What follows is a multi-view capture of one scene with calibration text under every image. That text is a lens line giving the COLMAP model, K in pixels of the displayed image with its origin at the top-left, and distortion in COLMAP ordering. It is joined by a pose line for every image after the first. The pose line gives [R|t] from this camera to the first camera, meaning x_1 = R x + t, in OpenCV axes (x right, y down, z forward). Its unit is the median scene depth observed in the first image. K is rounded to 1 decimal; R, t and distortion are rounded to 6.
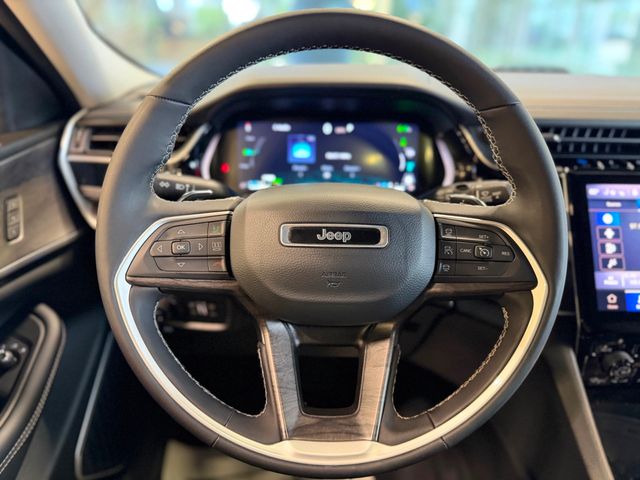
lens RADIAL K [[446.2, 0, 320.0], [0, 446.2, 240.0], [0, 0, 1]] dist [0.041500, -0.004420]
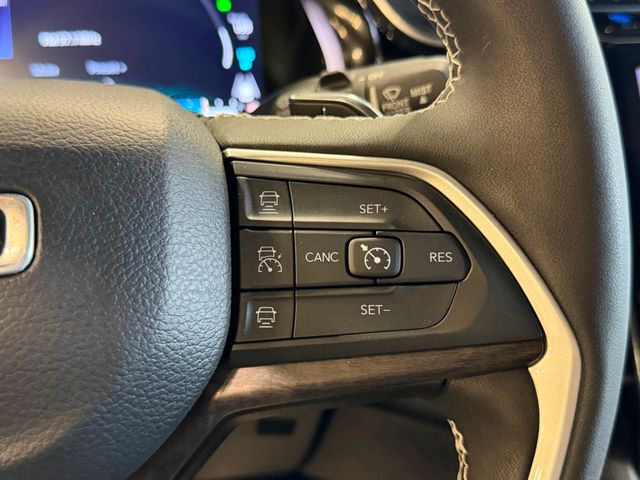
lens RADIAL K [[655.9, 0, 320.0], [0, 655.9, 240.0], [0, 0, 1]] dist [0.279056, -0.595451]
pose [[0.987051, -0.075943, 0.141292, 0.258523], [0.073898, 0.997072, 0.019673, 0.002665], [-0.142373, -0.008977, 0.989772, 0.539976]]
